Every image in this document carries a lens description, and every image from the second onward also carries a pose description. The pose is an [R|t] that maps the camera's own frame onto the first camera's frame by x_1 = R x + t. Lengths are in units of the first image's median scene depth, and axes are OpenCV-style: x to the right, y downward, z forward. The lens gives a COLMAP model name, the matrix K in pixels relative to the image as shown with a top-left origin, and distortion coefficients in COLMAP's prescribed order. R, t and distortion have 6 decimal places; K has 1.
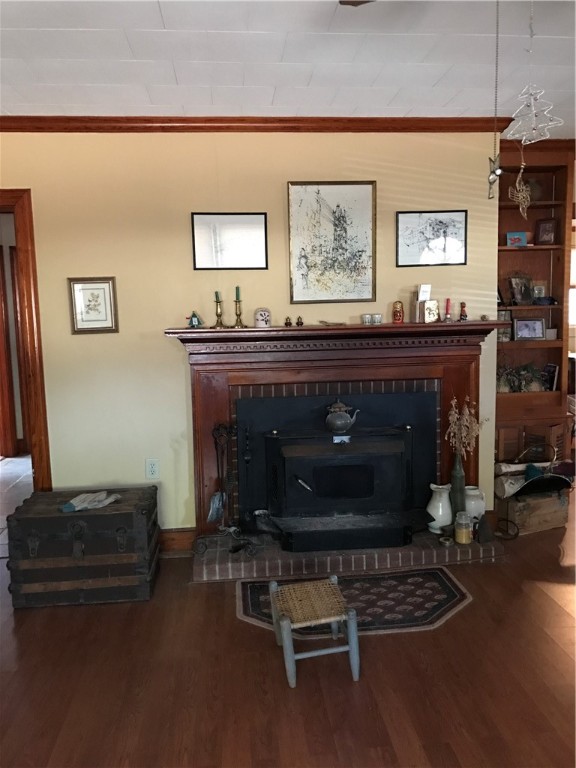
lens RADIAL K [[630.1, 0, 288.2], [0, 630.1, 385.1], [0, 0, 1]] dist [0.020133, -0.010006]
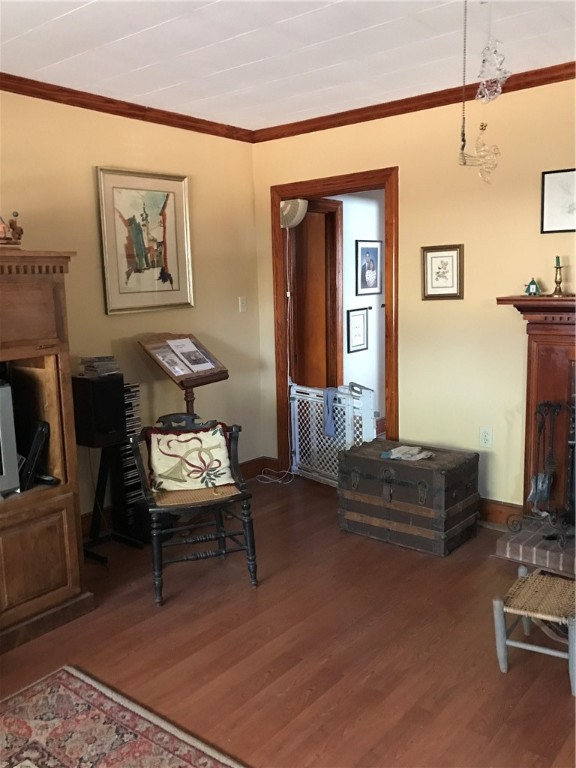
lens RADIAL K [[670.5, 0, 288.9], [0, 670.5, 382.8], [0, 0, 1]] dist [0.043158, -0.029553]
pose [[0.713197, 0.111102, -0.692102, 0.315532], [-0.081198, 0.993807, 0.075862, -0.008720], [0.696244, 0.002093, 0.717802, 0.022497]]
